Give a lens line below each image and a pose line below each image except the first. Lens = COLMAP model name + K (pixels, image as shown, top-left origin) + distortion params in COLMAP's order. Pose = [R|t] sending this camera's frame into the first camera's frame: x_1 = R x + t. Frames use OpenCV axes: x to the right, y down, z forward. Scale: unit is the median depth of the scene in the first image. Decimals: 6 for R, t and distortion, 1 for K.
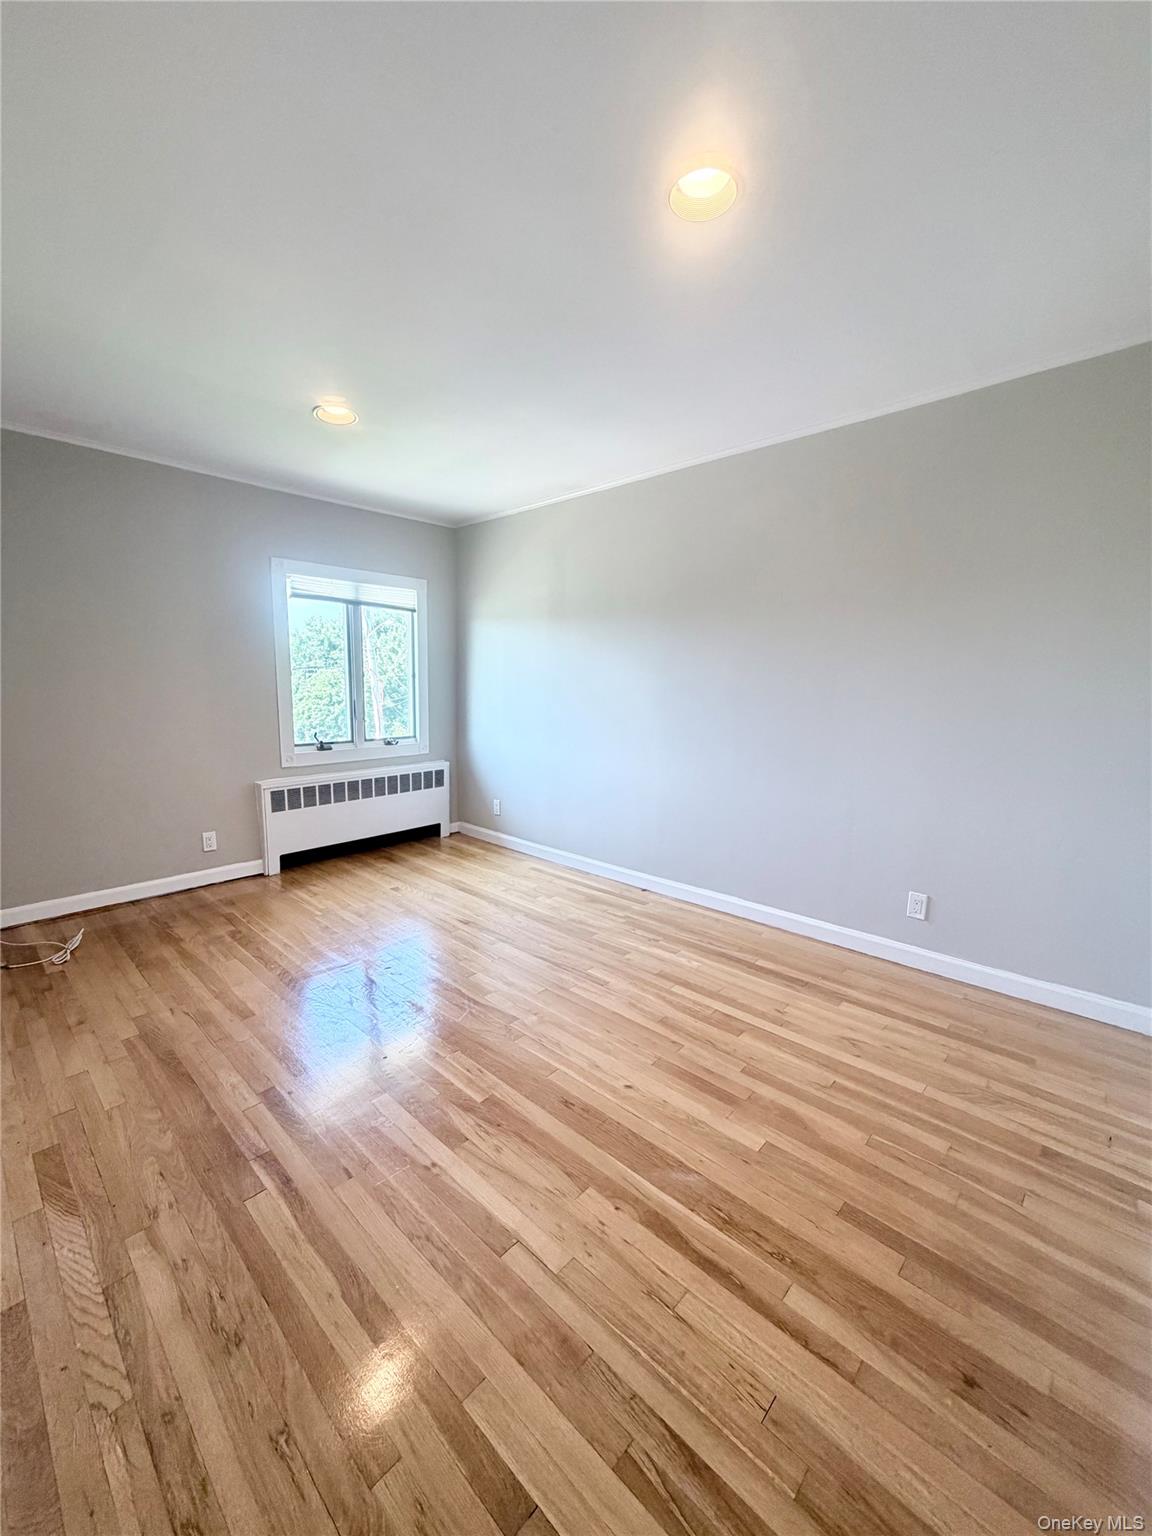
lens RADIAL K [[610.3, 0, 571.5], [0, 610.3, 769.5], [0, 0, 1]] dist [0.000447, 0.000082]
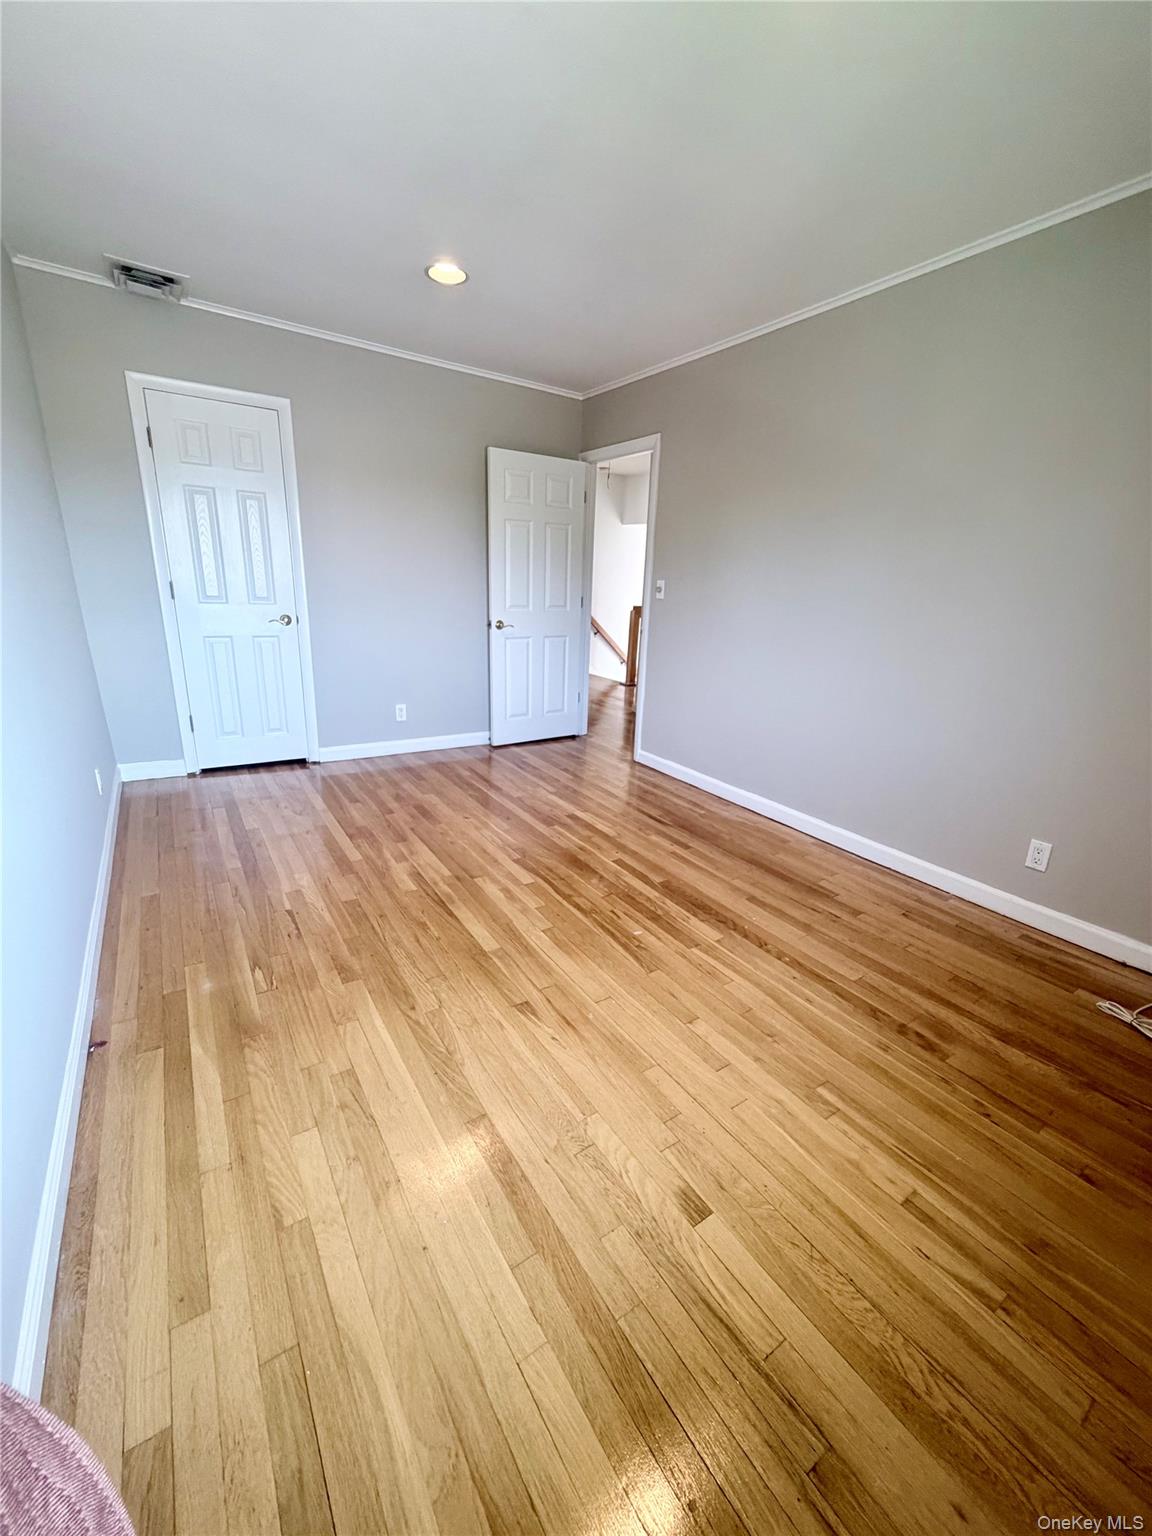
lens RADIAL K [[610.3, 0, 578.4], [0, 610.3, 765.1], [0, 0, 1]] dist [0.000447, 0.000082]
pose [[-0.972781, -0.112543, 0.202561, -0.364919], [-0.016409, 0.905402, 0.424238, -0.221544], [-0.231145, 0.409367, -0.882604, 1.648918]]
